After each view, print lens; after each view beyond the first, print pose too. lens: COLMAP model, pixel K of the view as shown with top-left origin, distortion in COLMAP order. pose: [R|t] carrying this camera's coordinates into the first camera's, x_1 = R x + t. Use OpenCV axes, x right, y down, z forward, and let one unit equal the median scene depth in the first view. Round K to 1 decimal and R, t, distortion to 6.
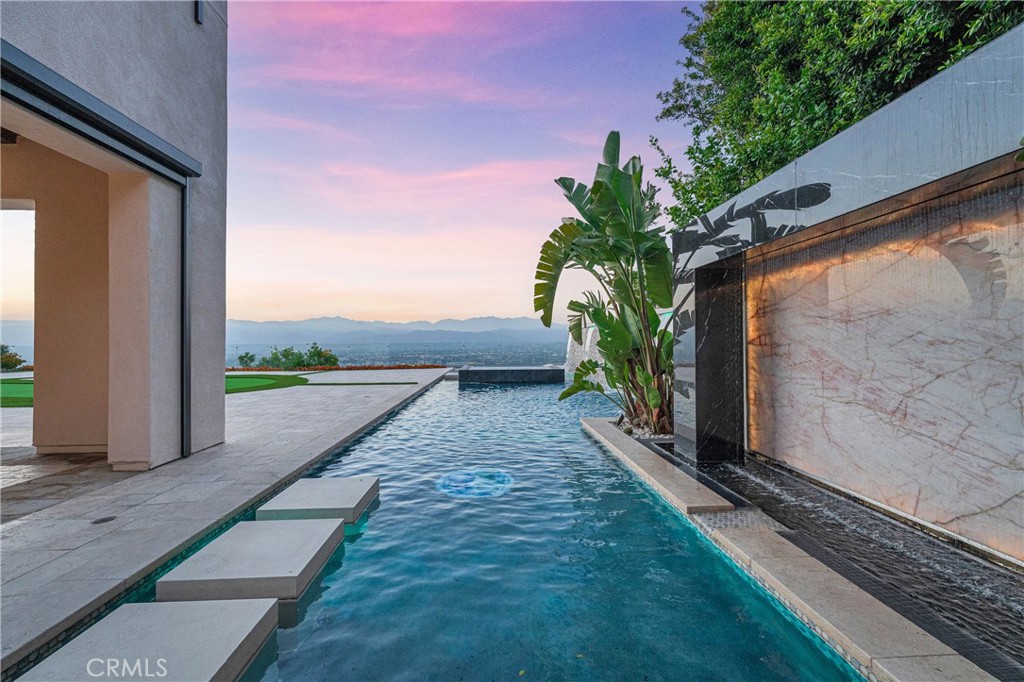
lens RADIAL K [[416.3, 0, 514.5], [0, 416.3, 341.5], [0, 0, 1]] dist [-0.001482, -0.000194]
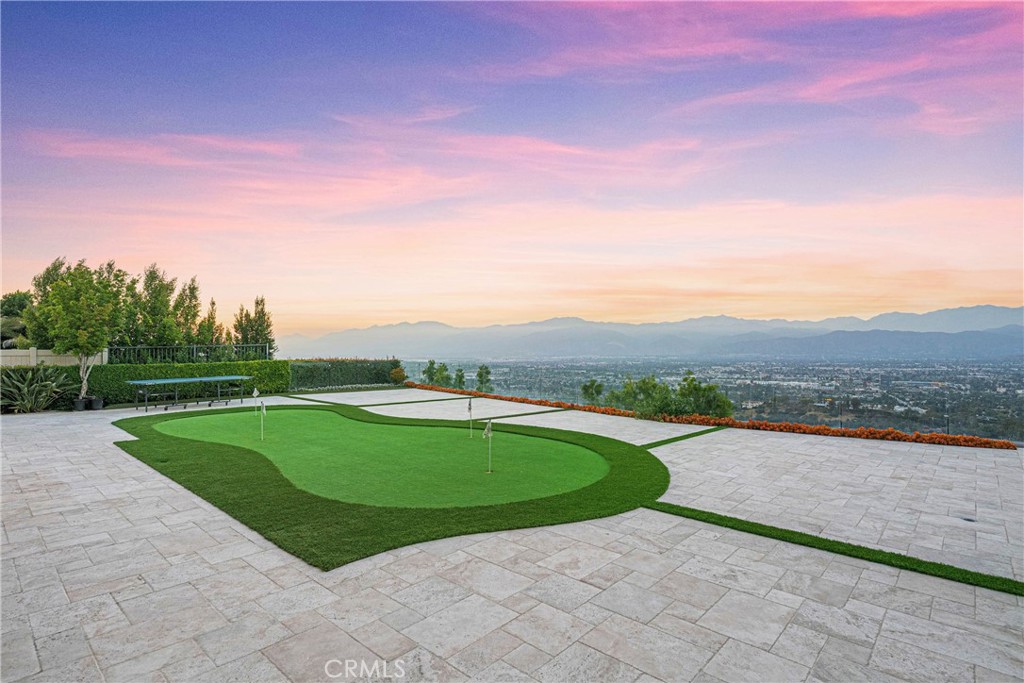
lens RADIAL K [[510.9, 0, 515.7], [0, 510.9, 345.0], [0, 0, 1]] dist [0.005536, 0.000419]
pose [[0.706669, 0.001798, -0.707542, -0.155044], [-0.002728, 0.999996, -0.000184, -0.029152], [0.707539, 0.002060, 0.706671, 0.339250]]
